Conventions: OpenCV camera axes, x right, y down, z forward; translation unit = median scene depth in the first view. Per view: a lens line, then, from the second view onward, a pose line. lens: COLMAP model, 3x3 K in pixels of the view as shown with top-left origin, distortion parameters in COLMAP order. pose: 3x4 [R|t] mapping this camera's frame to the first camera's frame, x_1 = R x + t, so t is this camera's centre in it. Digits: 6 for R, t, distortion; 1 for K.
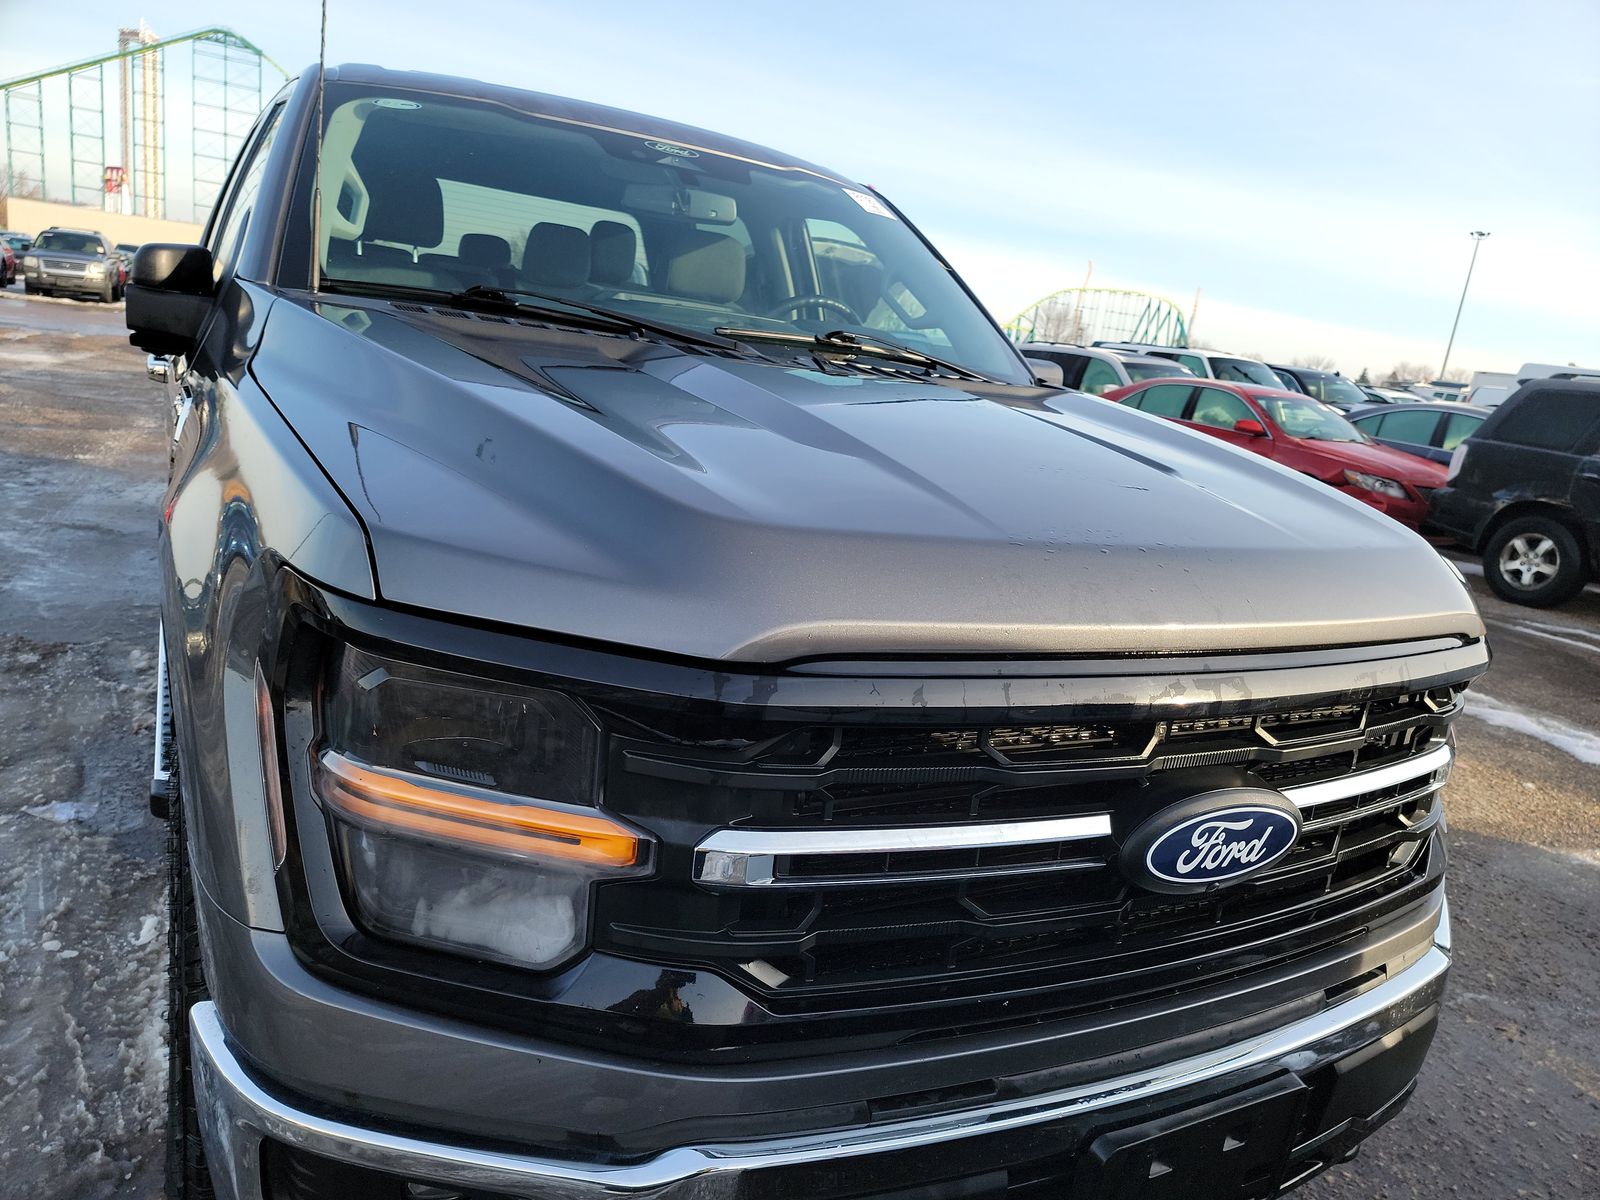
lens RADIAL K [[1120.9, 0, 803.1], [0, 1120.9, 580.1], [0, 0, 1]] dist [0.083903, -0.073673]
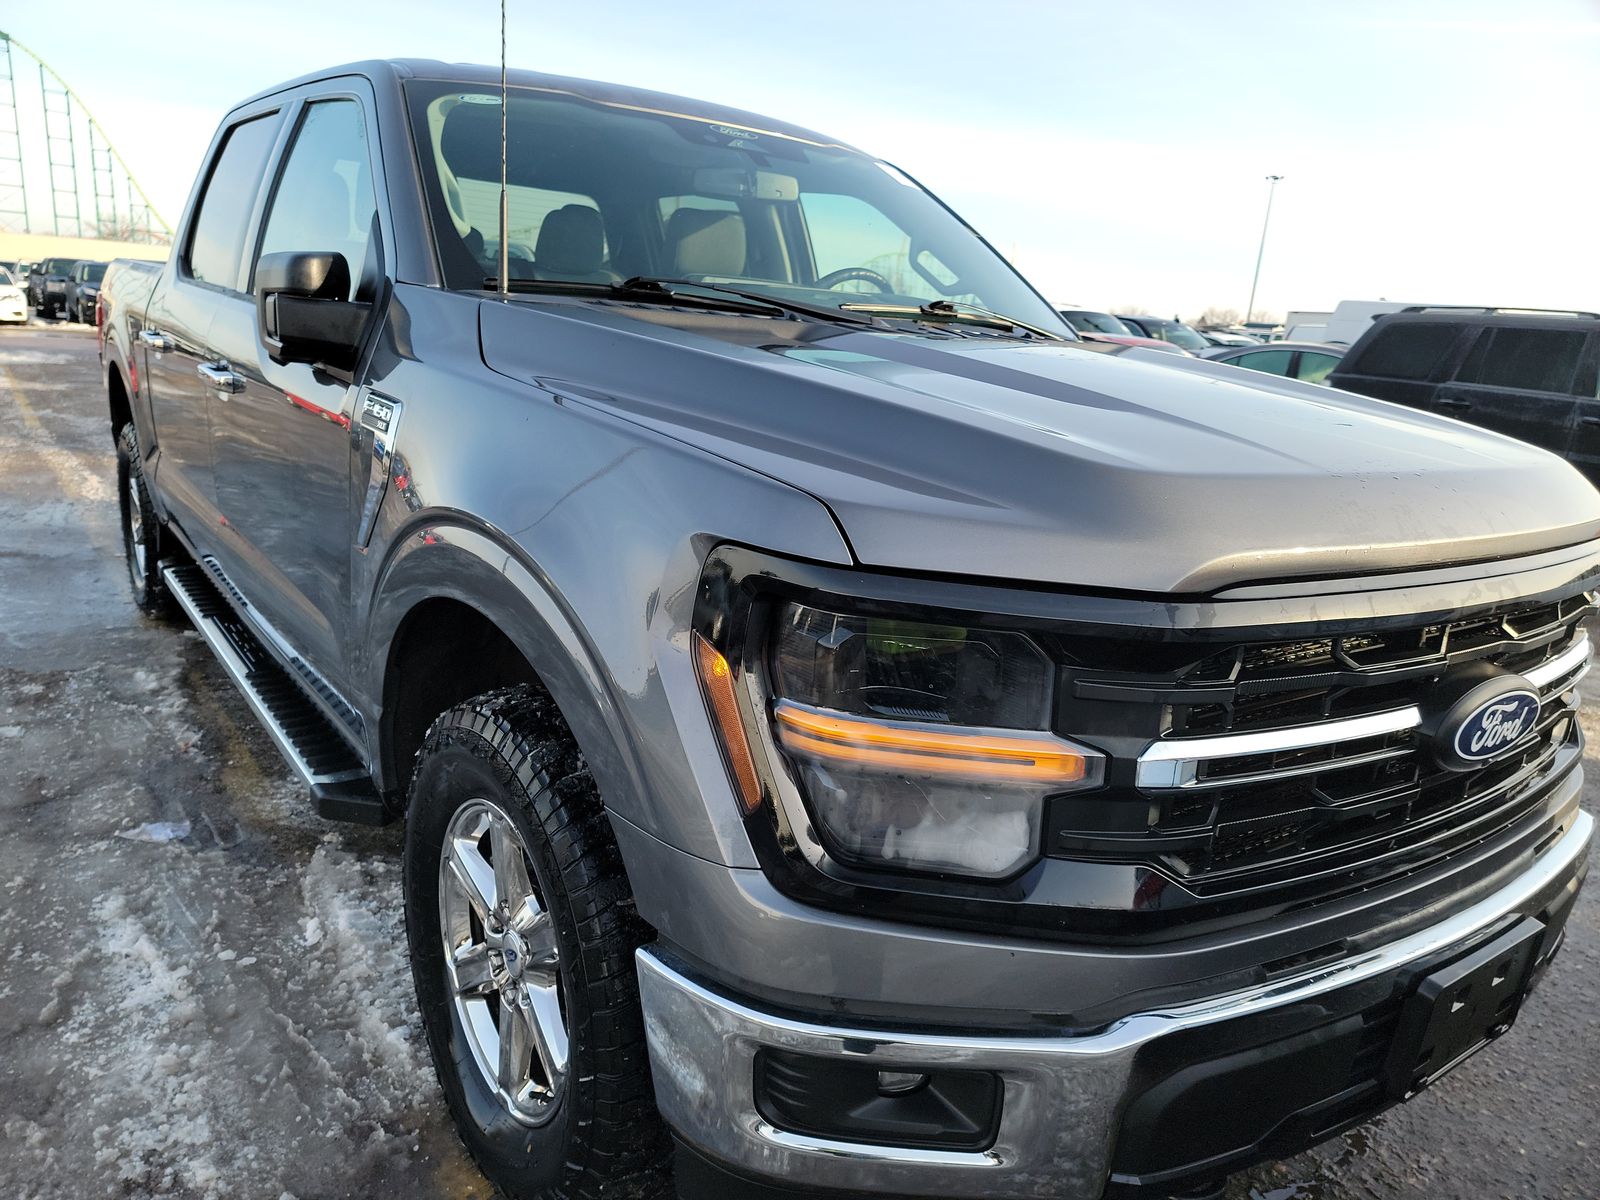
lens RADIAL K [[1121.2, 0, 792.9], [0, 1121.2, 597.9], [0, 0, 1]] dist [0.083749, -0.081485]
pose [[0.991990, -0.080427, 0.097407, -0.262428], [0.076605, 0.996161, 0.042371, -0.000705], [-0.100441, -0.034569, 0.994342, -0.050042]]
